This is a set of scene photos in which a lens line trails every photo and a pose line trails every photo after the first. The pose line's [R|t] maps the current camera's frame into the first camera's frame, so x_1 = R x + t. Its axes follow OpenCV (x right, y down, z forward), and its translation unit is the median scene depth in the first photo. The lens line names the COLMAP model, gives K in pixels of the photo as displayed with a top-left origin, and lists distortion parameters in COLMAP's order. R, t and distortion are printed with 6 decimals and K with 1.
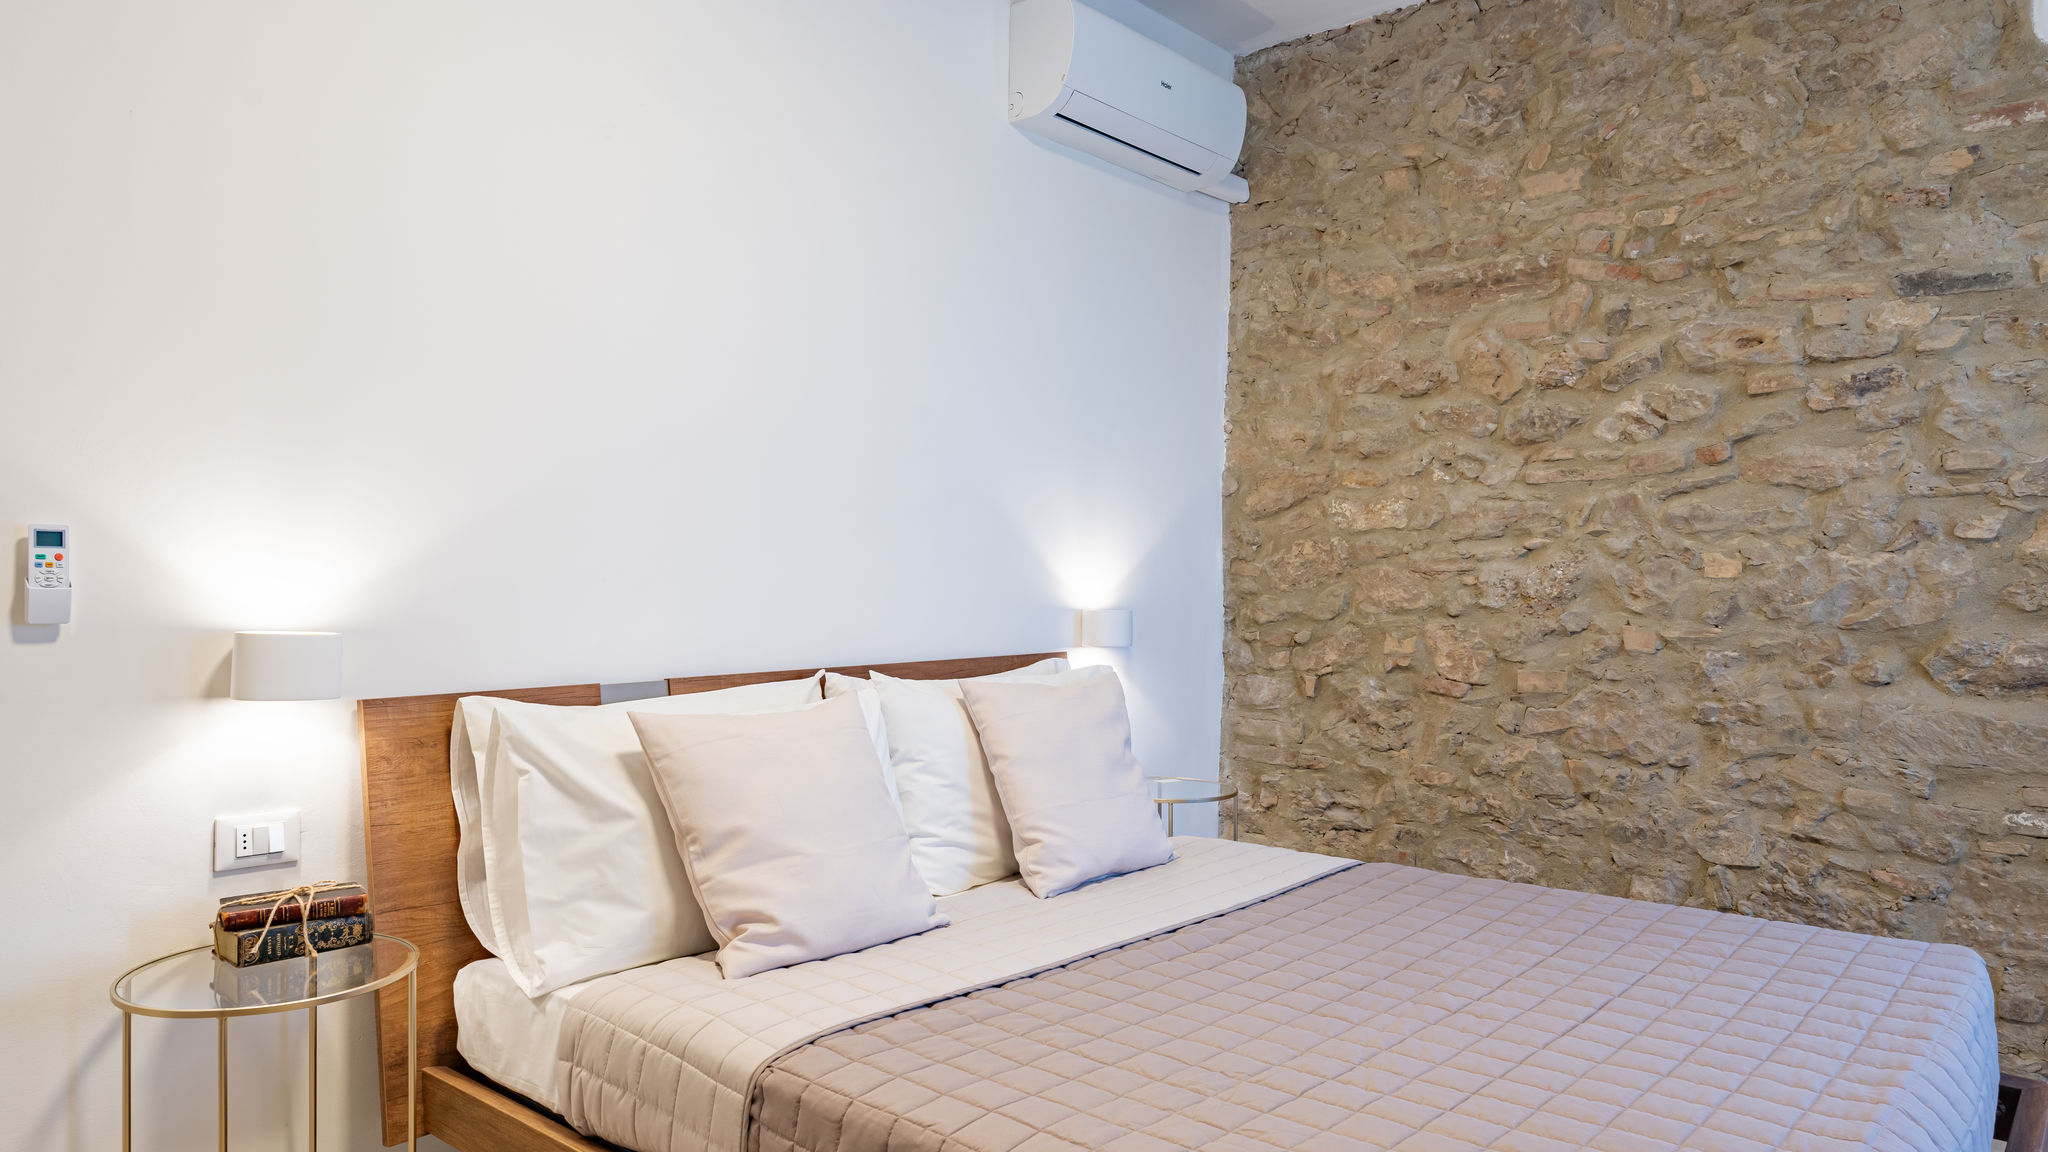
lens RADIAL K [[1414.8, 0, 1017.1], [0, 1414.8, 573.8], [0, 0, 1]] dist [-0.001763, 0.000425]
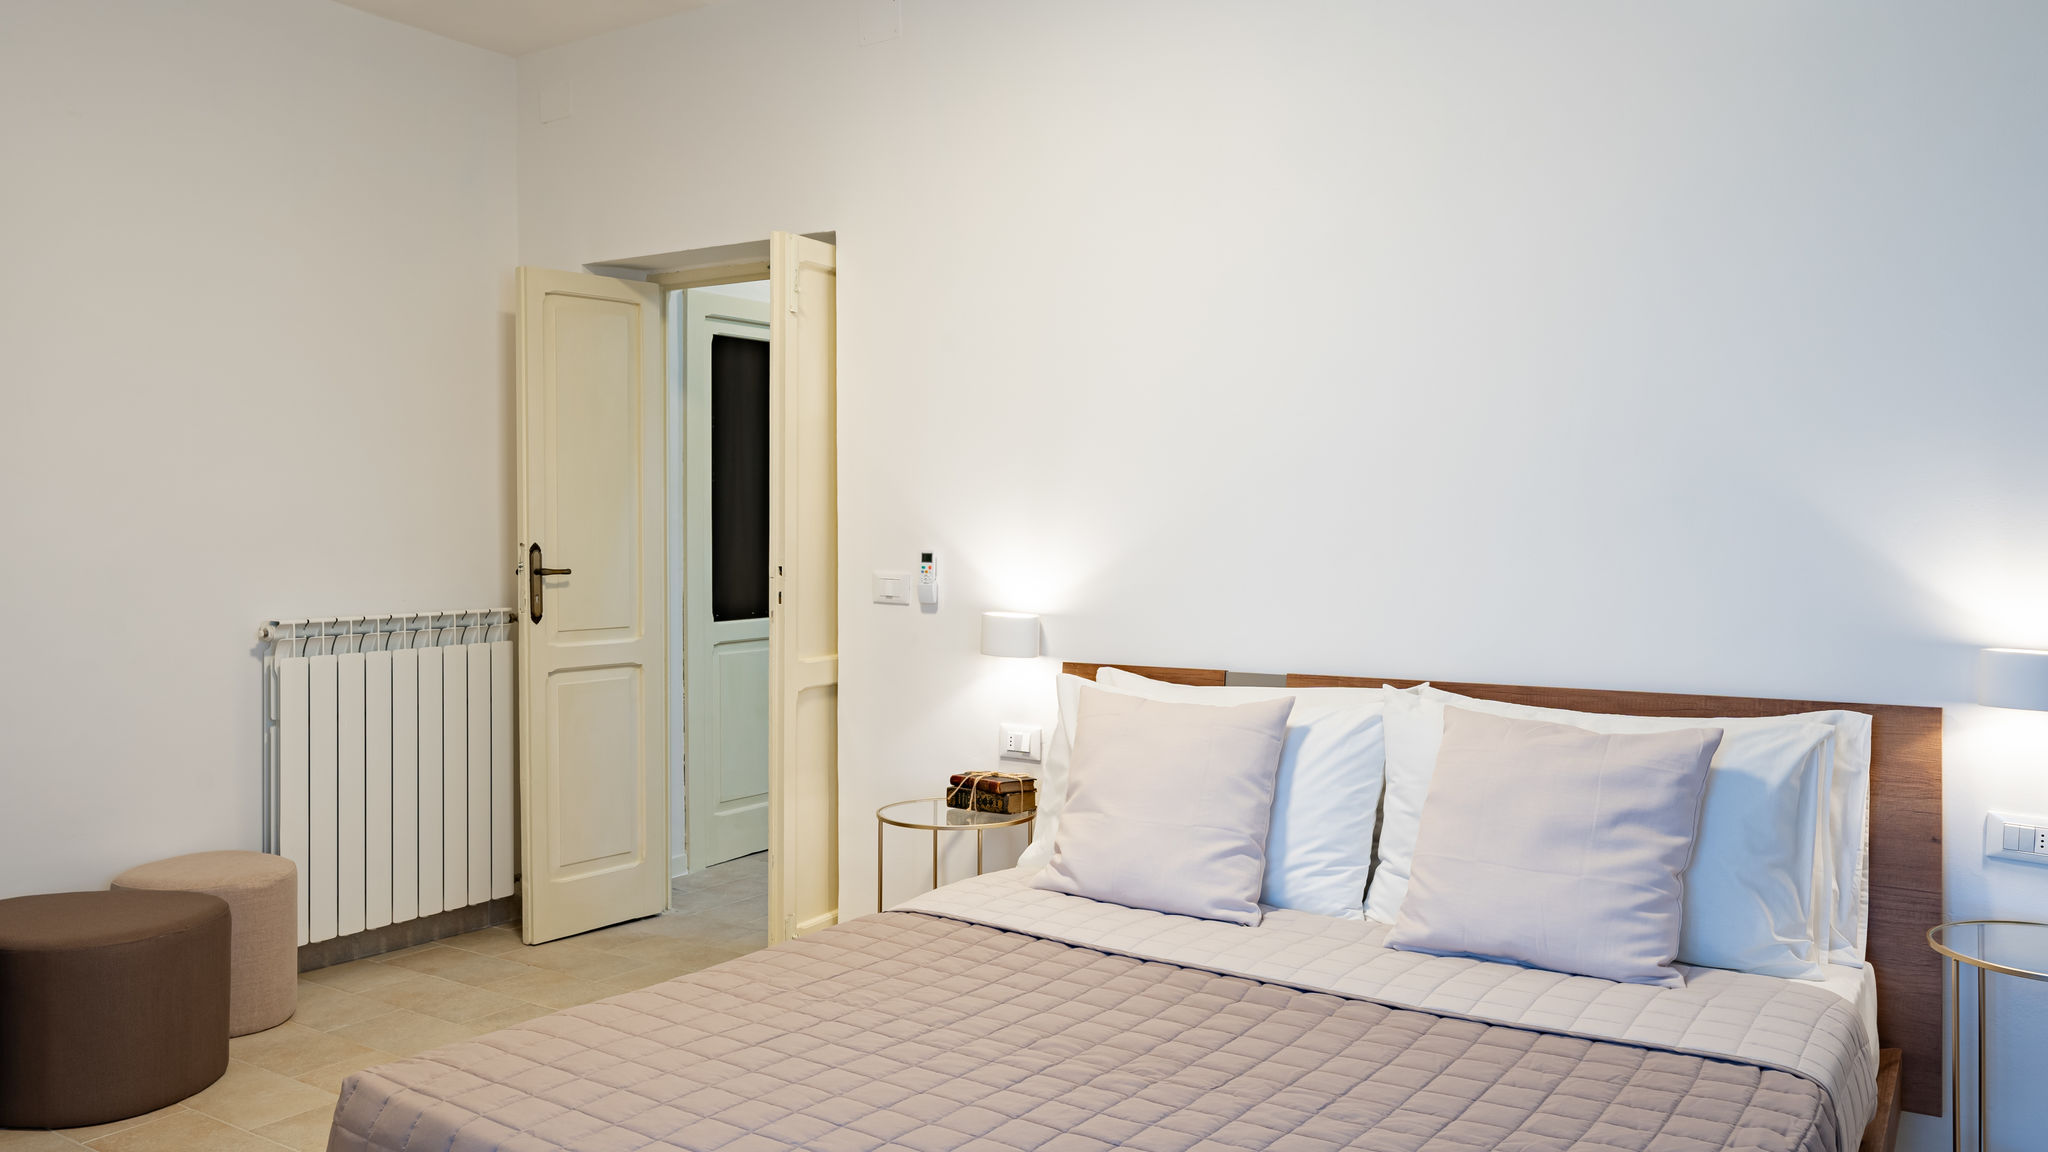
lens RADIAL K [[1414.8, 0, 1009.1], [0, 1414.8, 574.5], [0, 0, 1]] dist [-0.001763, 0.000425]
pose [[0.146755, 0.007824, -0.989142, 1.089820], [-0.009636, 0.999933, 0.006480, -0.014751], [0.989126, 0.008581, 0.146821, 0.767998]]
